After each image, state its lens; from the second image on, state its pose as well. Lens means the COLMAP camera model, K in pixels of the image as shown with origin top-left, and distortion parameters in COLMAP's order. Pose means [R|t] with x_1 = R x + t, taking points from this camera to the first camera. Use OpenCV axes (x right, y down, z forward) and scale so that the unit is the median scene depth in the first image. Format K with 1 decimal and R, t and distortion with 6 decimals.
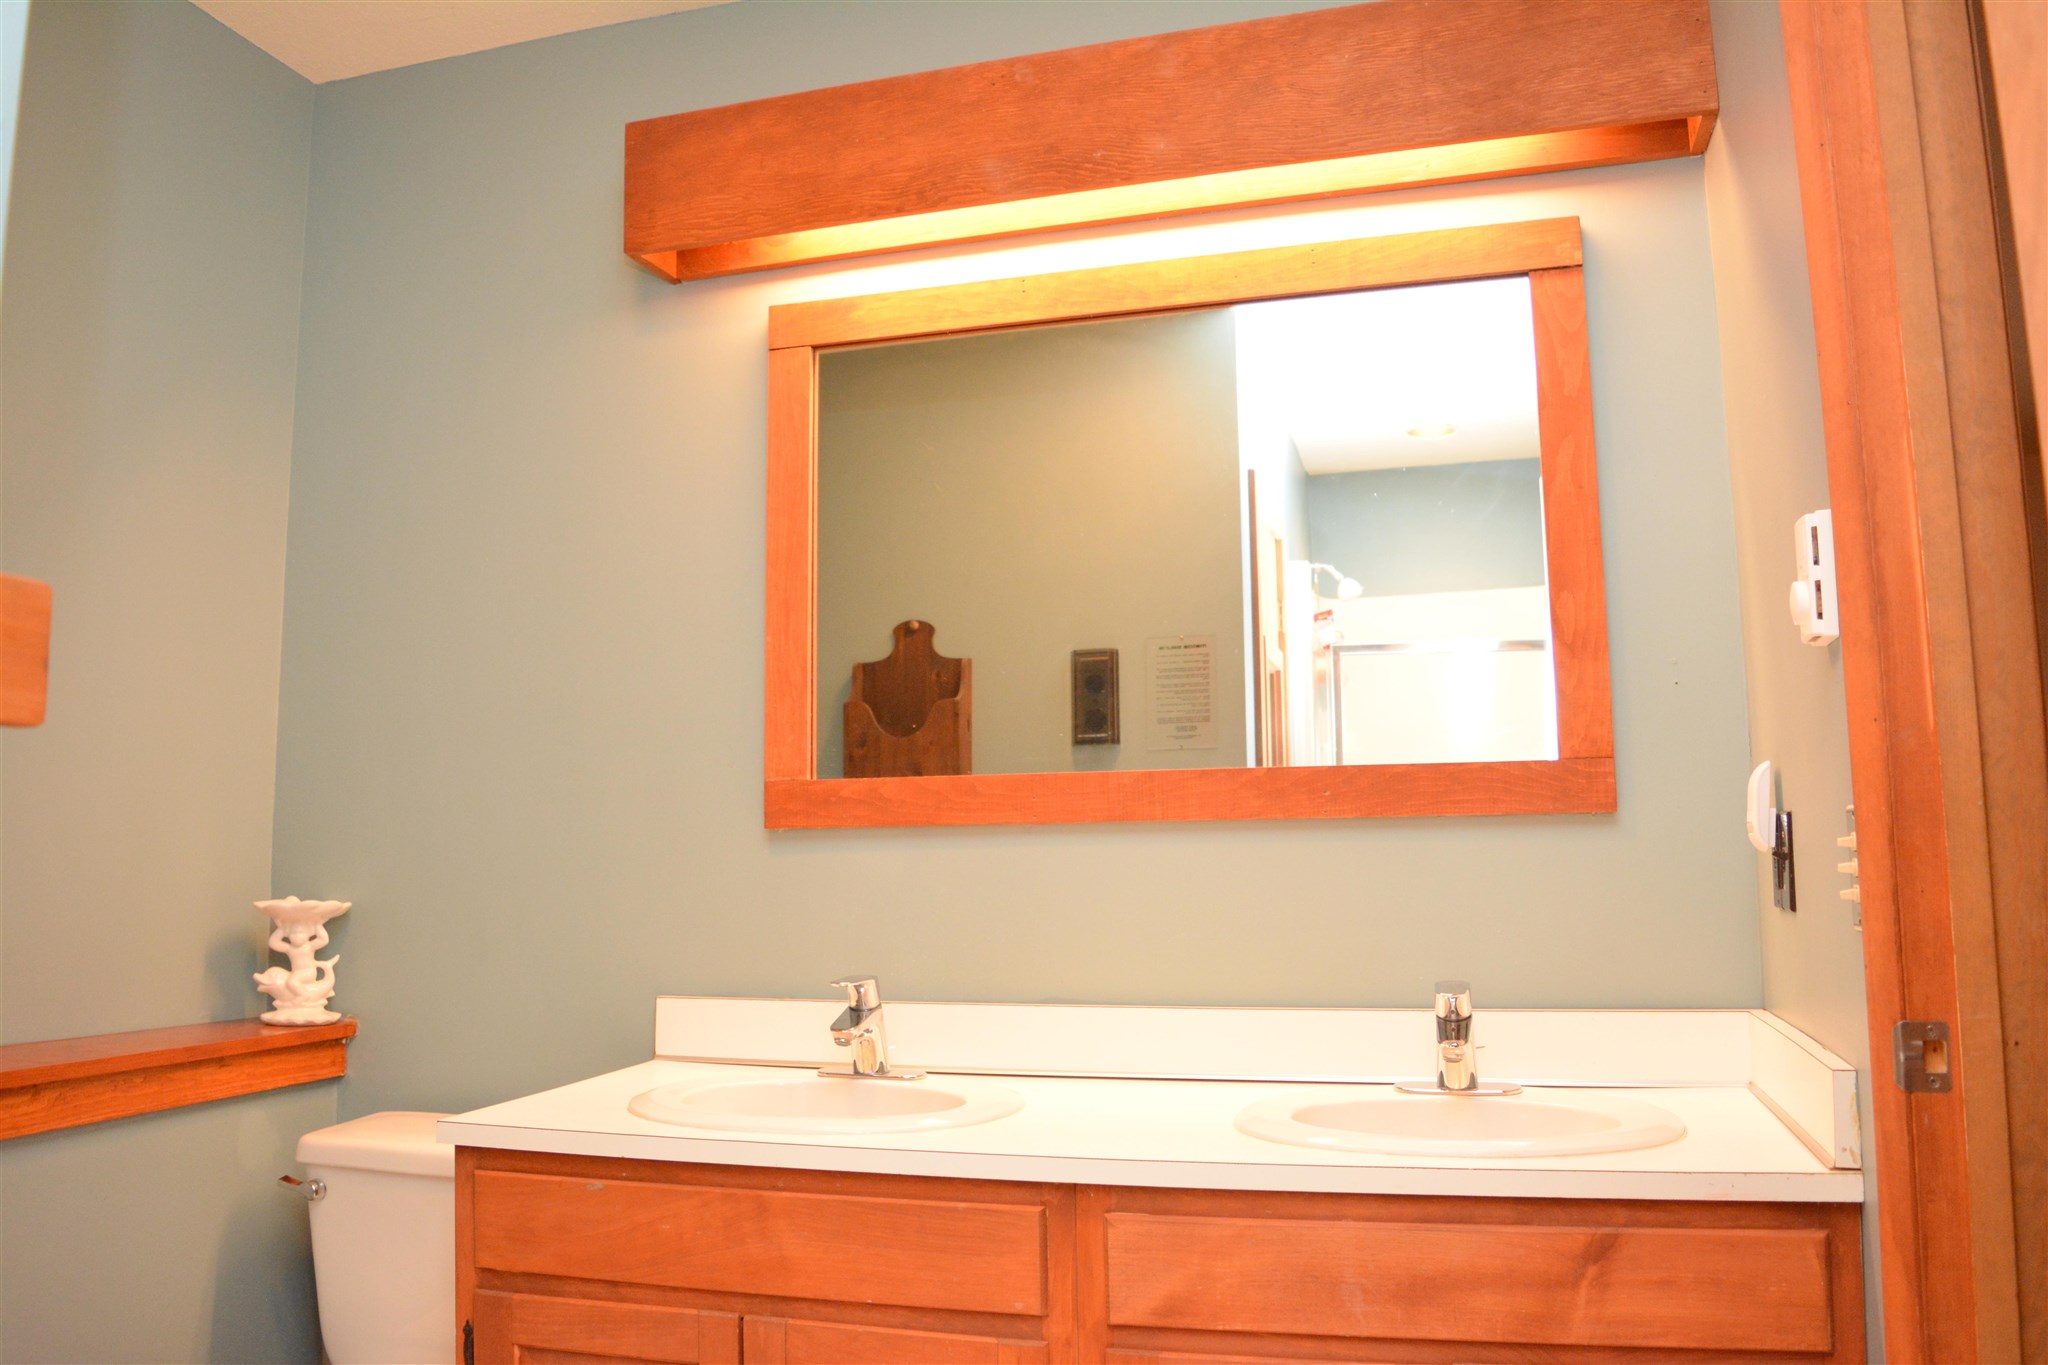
lens RADIAL K [[1599.2, 0, 1016.6], [0, 1599.2, 688.3], [0, 0, 1]] dist [-0.092662, 0.019401]
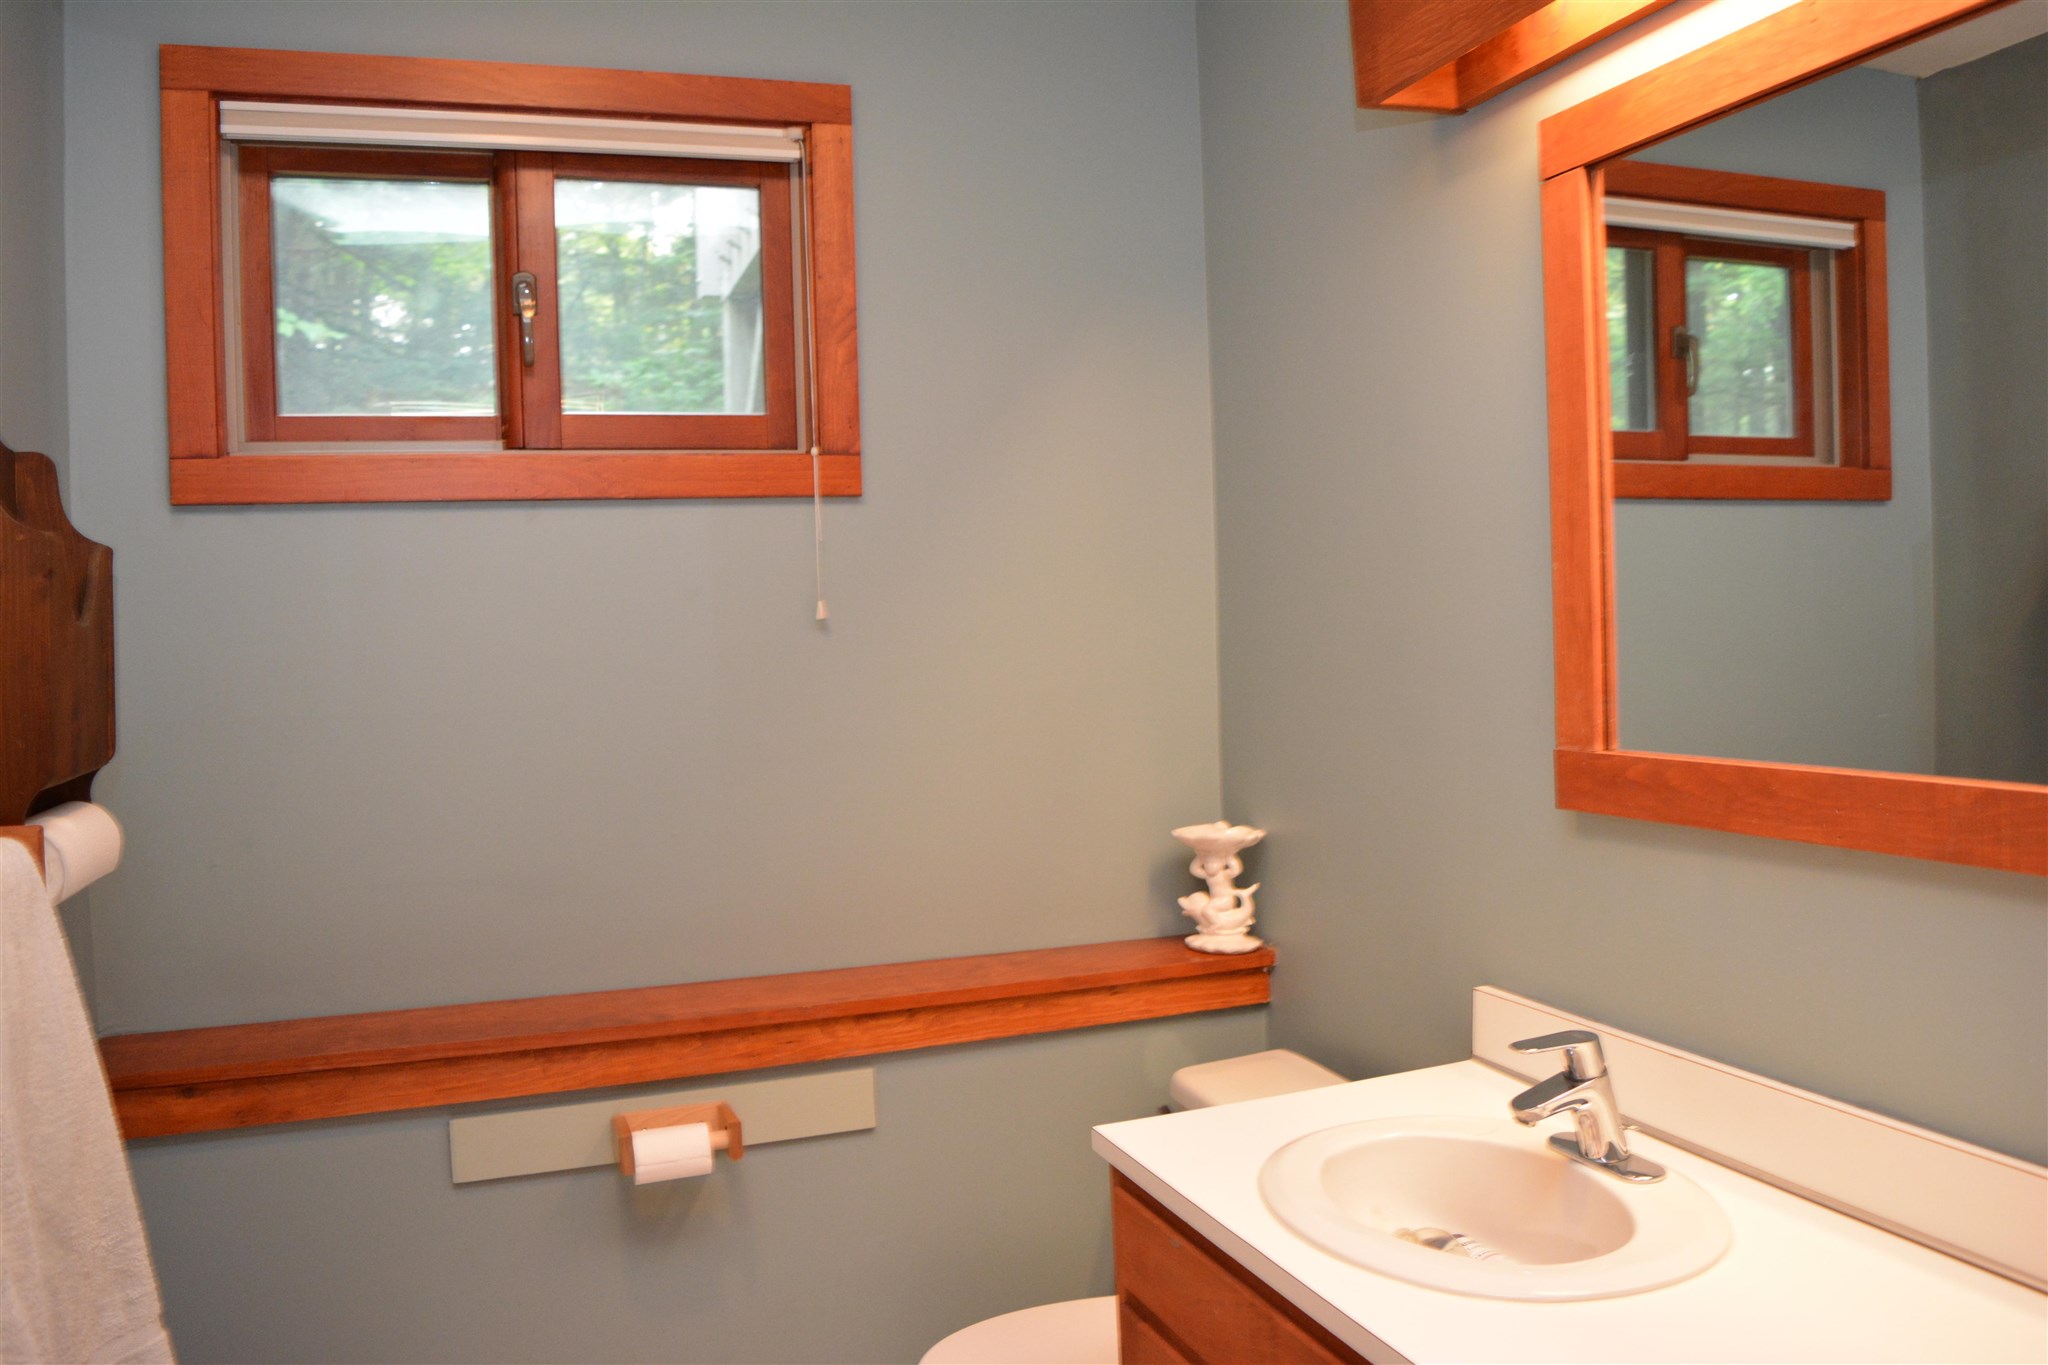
lens RADIAL K [[1599.2, 0, 1018.5], [0, 1599.2, 673.4], [0, 0, 1]] dist [-0.092662, 0.019401]
pose [[0.590744, 0.014612, -0.806727, 0.299968], [0.113300, 0.988427, 0.100870, -0.083071], [0.798865, -0.150990, 0.582252, 0.322488]]
